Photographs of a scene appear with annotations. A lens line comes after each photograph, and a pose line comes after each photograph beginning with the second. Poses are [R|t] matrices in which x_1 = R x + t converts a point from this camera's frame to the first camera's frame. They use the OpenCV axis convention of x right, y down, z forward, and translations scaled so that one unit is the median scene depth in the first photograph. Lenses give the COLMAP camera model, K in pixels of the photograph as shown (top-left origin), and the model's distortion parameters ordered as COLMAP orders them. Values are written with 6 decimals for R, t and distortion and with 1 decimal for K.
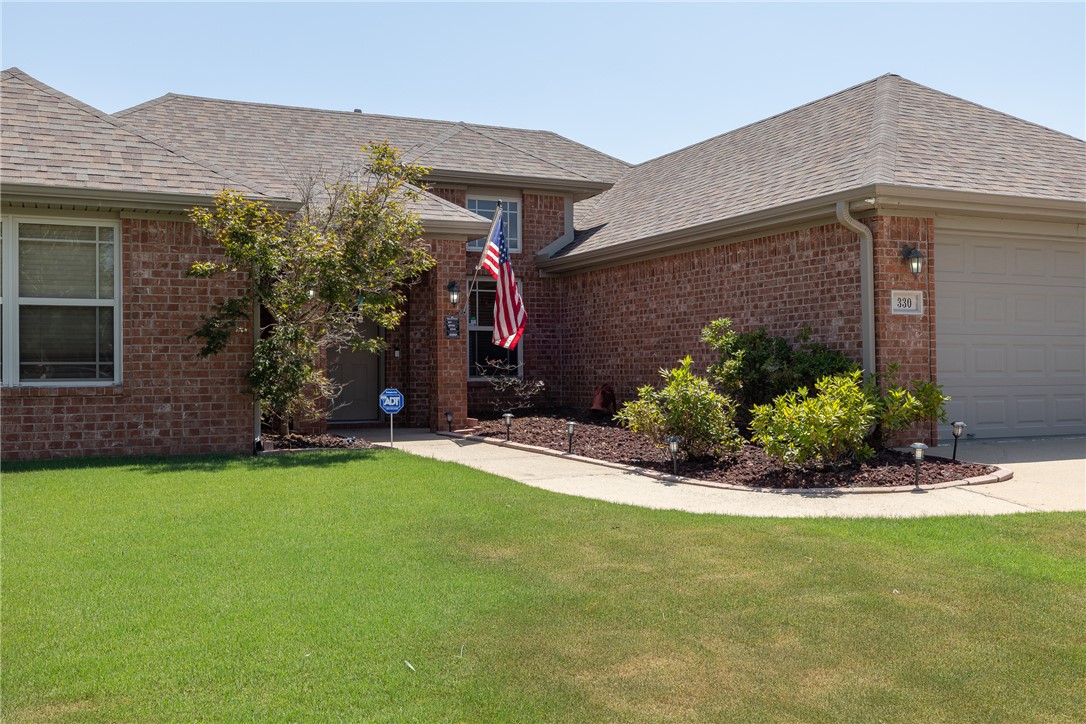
lens RADIAL K [[1061.2, 0, 545.2], [0, 1061.2, 362.1], [0, 0, 1]] dist [0.001928, 0.000000]
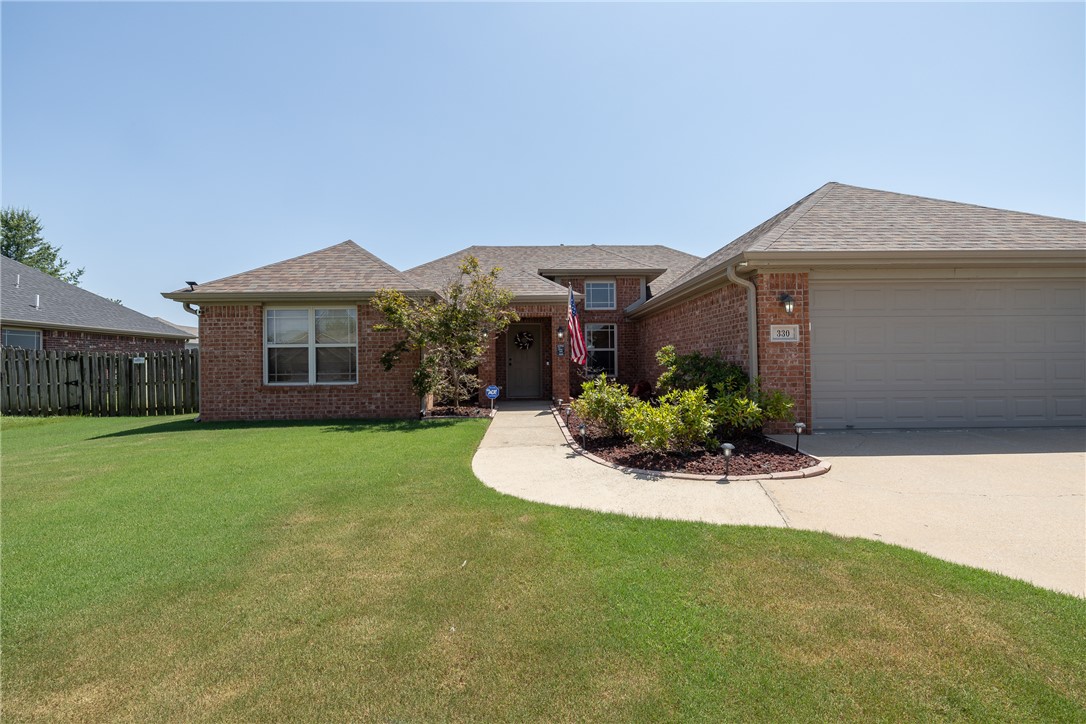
lens RADIAL K [[454.7, 0, 546.1], [0, 454.7, 362.1], [0, 0, 1]] dist [0.001756, 0.000391]
pose [[0.915732, -0.004374, -0.401767, 0.278856], [0.008481, 0.999928, 0.008445, -0.023941], [0.401701, -0.011141, 0.915703, 0.294369]]
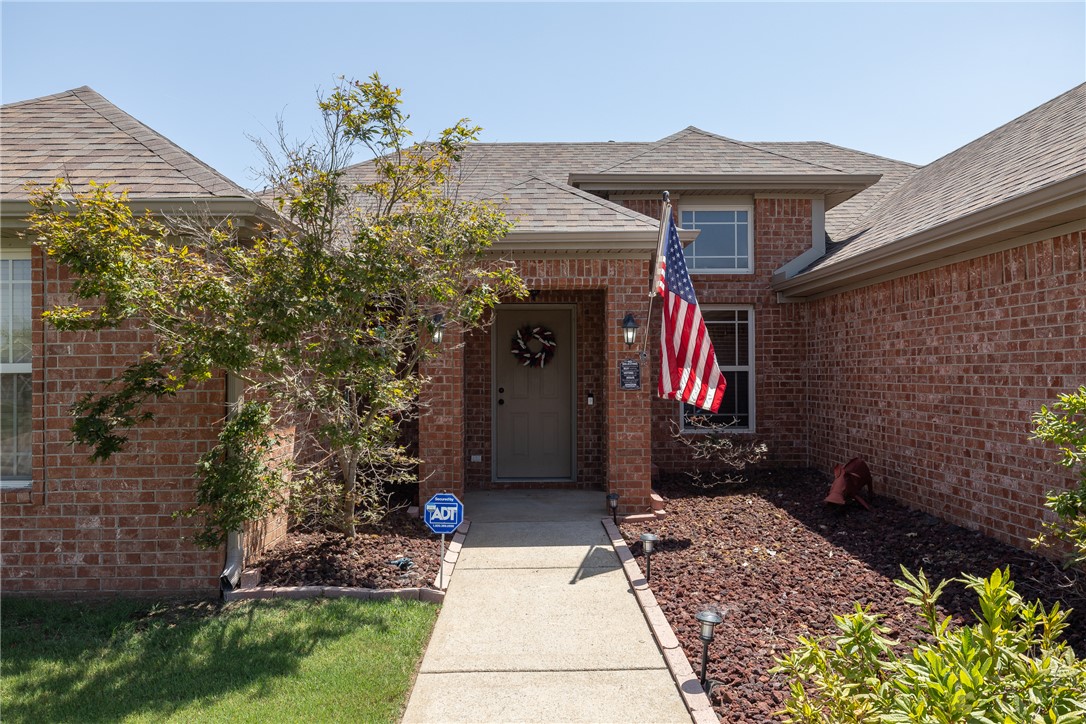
lens RADIAL K [[710.8, 0, 548.4], [0, 710.8, 365.1], [0, 0, 1]] dist [-0.001060, 0.000796]
pose [[0.909352, -0.000351, -0.416028, 0.088172], [0.002795, 0.999982, 0.005266, -0.054262], [0.416019, -0.005951, 0.909336, 0.656345]]
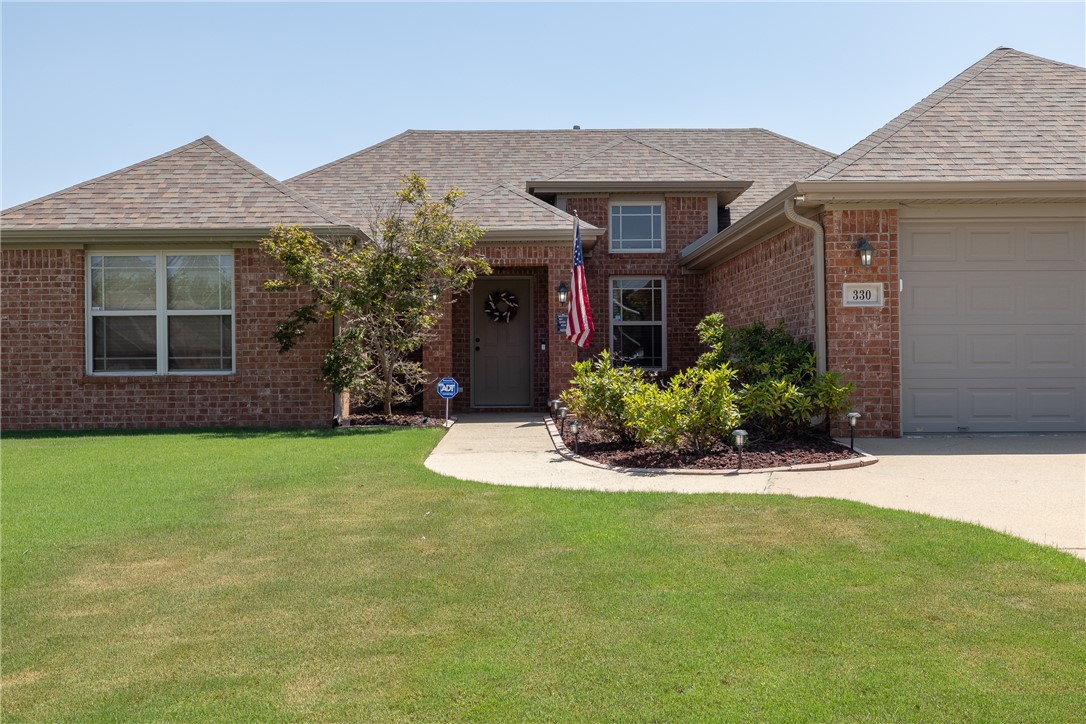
lens RADIAL K [[1061.2, 0, 550.1], [0, 1061.2, 367.3], [0, 0, 1]] dist [0.001928, 0.000000]
pose [[0.910231, 0.000515, -0.414101, 0.465241], [0.005622, 0.999892, 0.013601, -0.002331], [0.414063, -0.014708, 0.910129, -0.042463]]
